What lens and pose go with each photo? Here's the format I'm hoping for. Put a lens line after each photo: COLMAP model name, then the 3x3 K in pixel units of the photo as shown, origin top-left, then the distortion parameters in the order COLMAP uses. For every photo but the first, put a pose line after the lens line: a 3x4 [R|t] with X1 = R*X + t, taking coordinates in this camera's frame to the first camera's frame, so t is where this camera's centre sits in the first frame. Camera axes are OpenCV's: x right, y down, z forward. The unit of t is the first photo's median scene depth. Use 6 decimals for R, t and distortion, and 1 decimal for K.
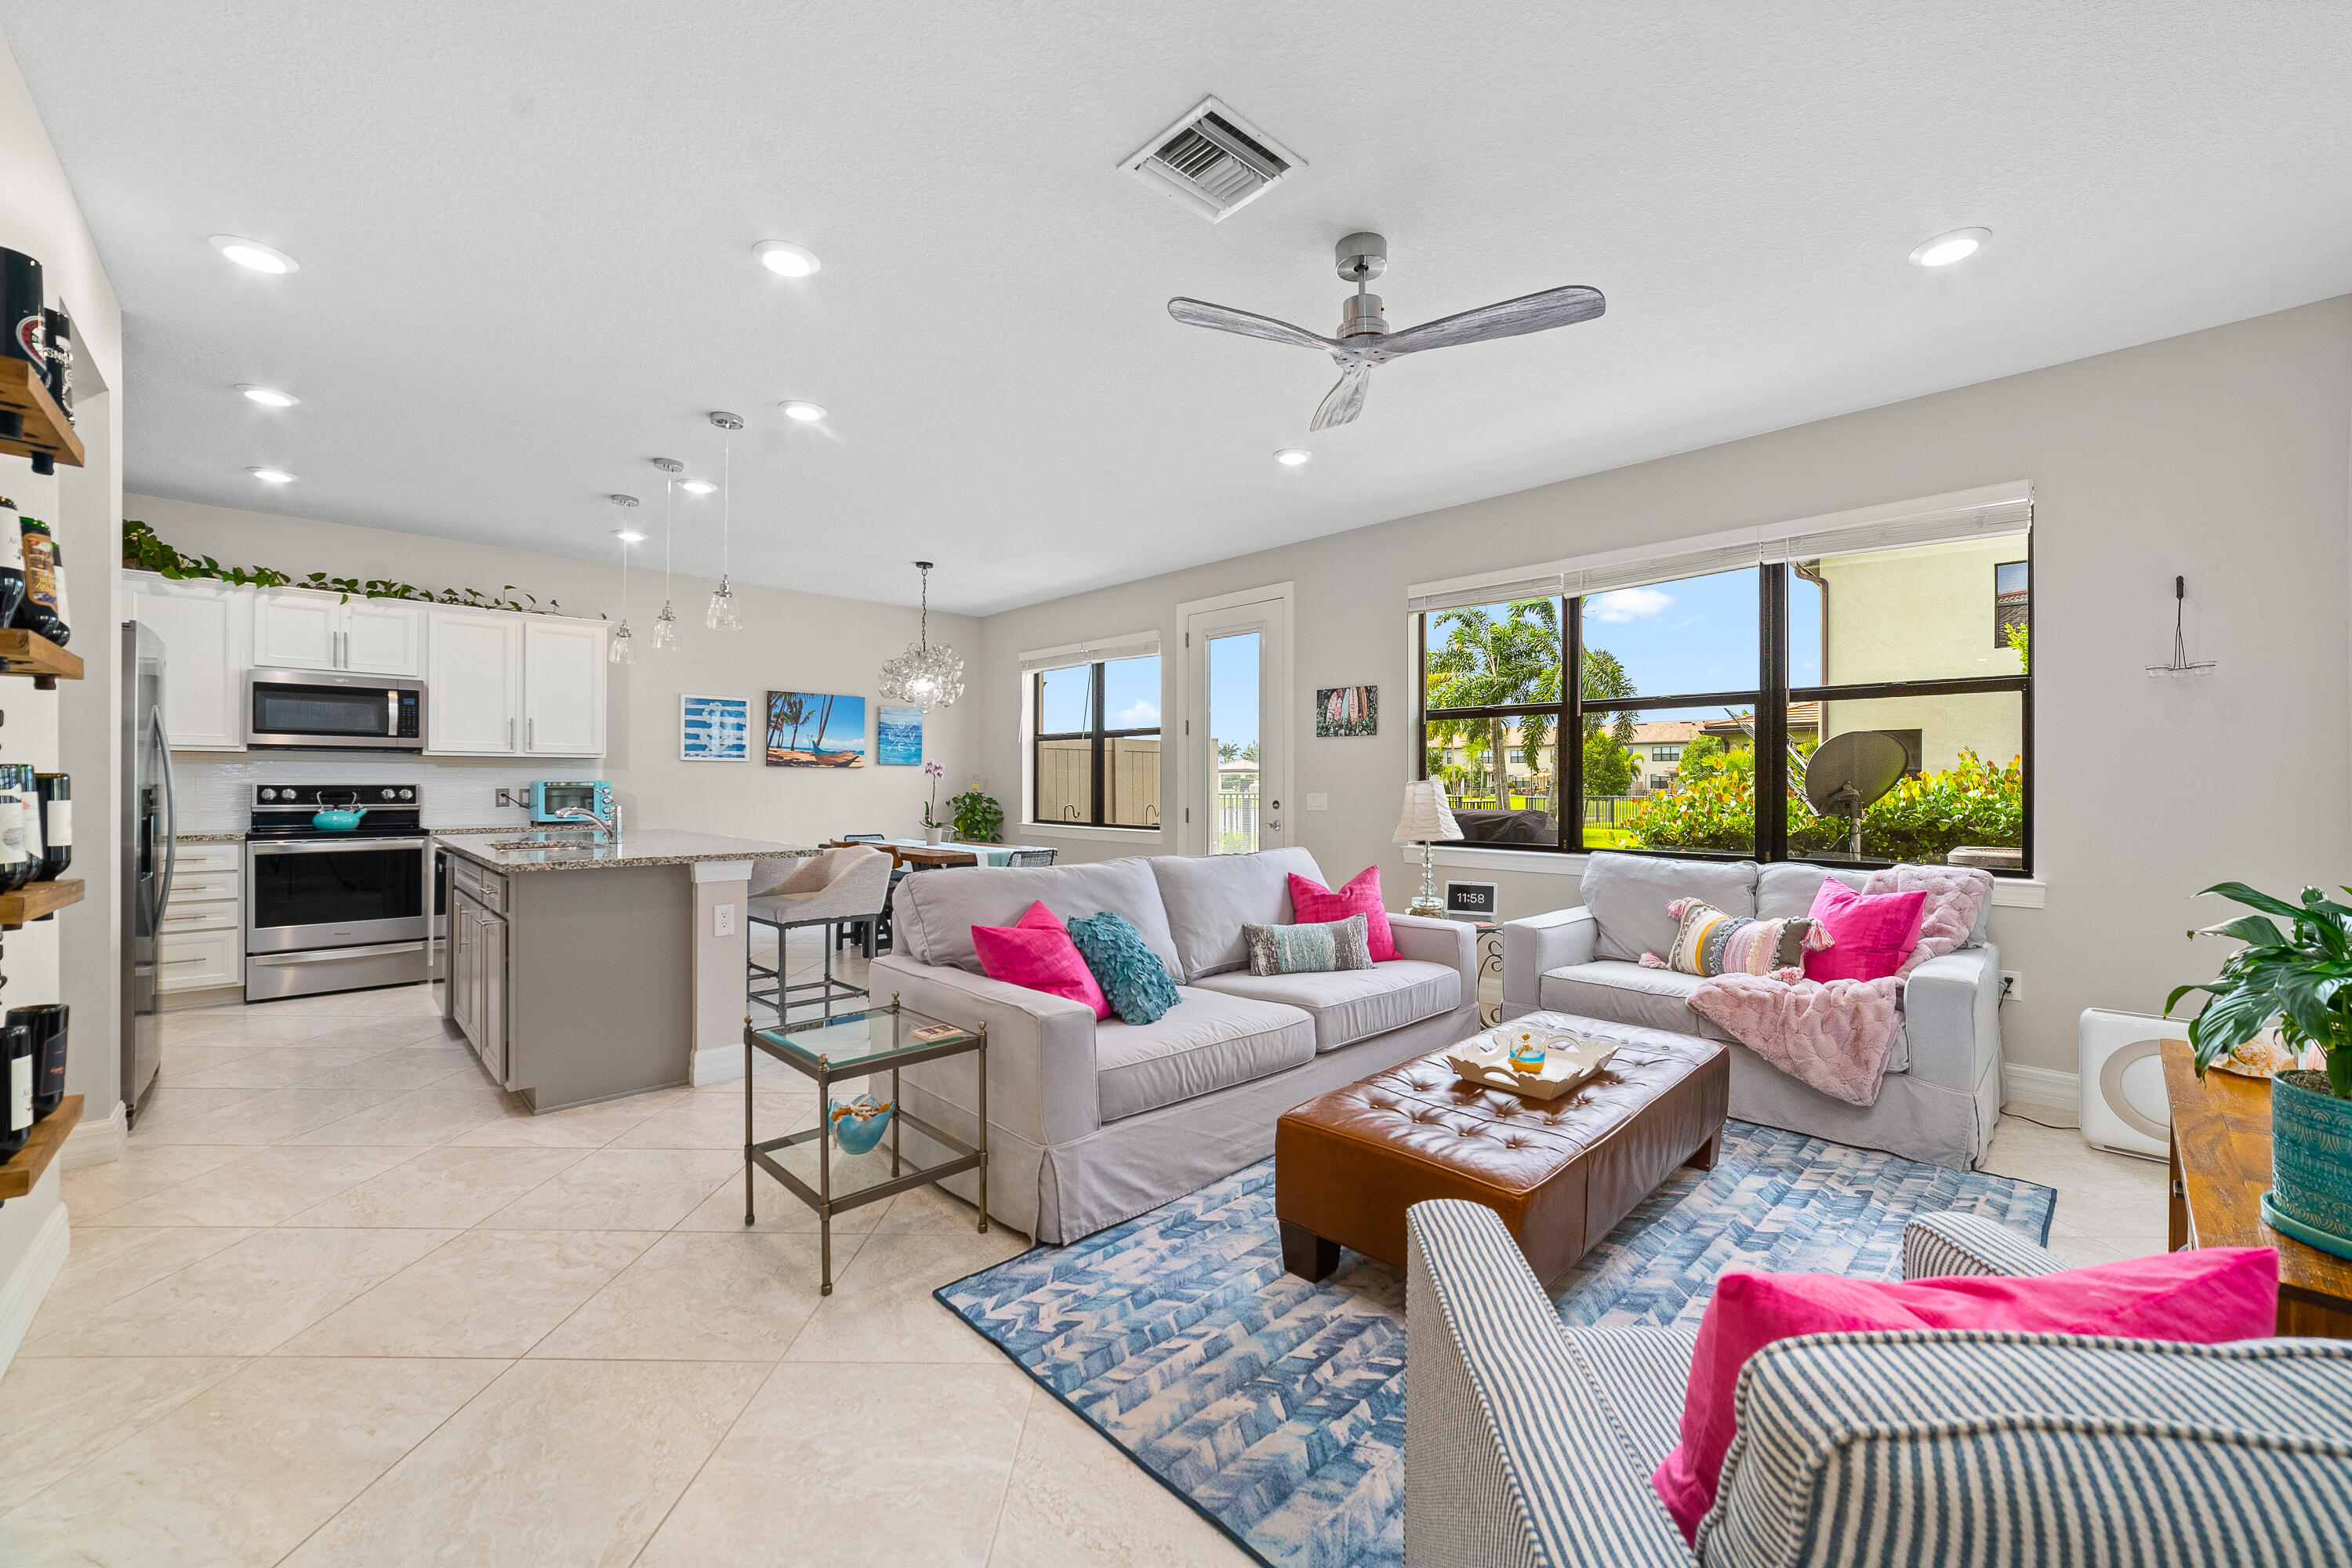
lens RADIAL K [[918.4, 0, 1176.0], [0, 918.4, 784.0], [0, 0, 1]] dist [-0.001312, 0.000134]
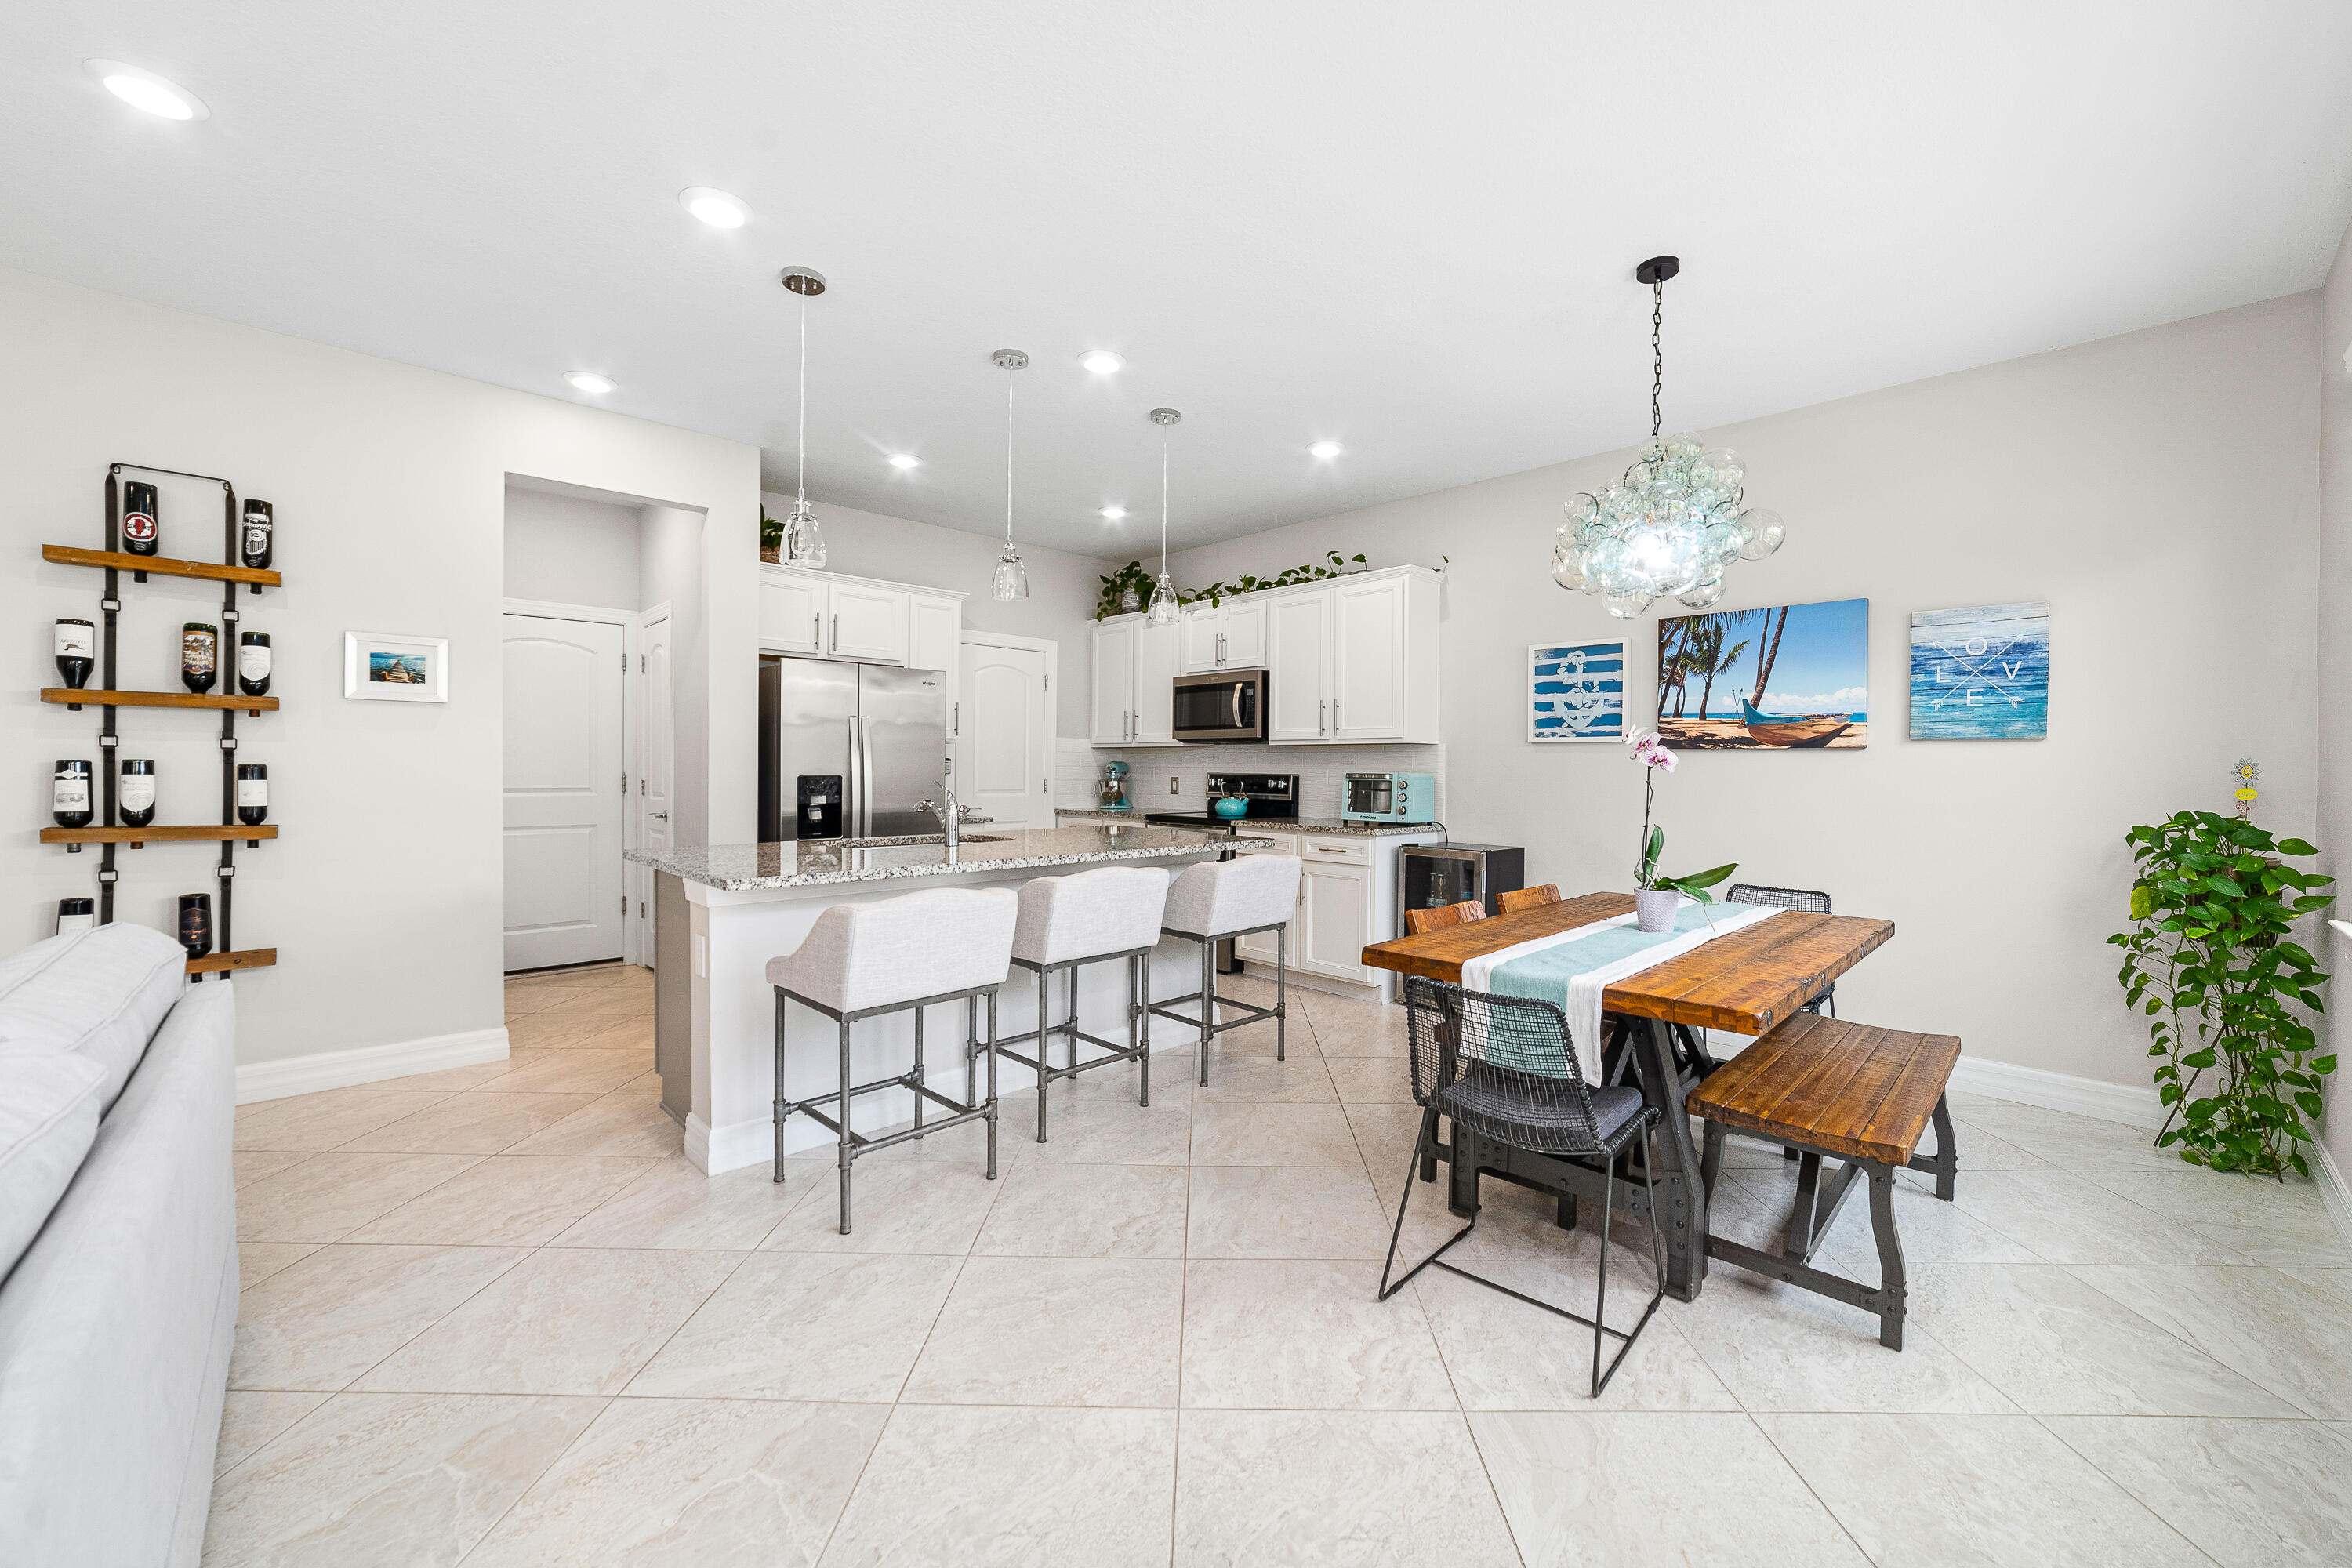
lens RADIAL K [[918.4, 0, 1176.0], [0, 918.4, 784.0], [0, 0, 1]] dist [-0.001312, 0.000134]
pose [[0.024895, 0.013398, -0.999600, 0.134542], [-0.014536, 0.999809, 0.013039, -0.000508], [0.999584, 0.014206, 0.025085, 0.707357]]
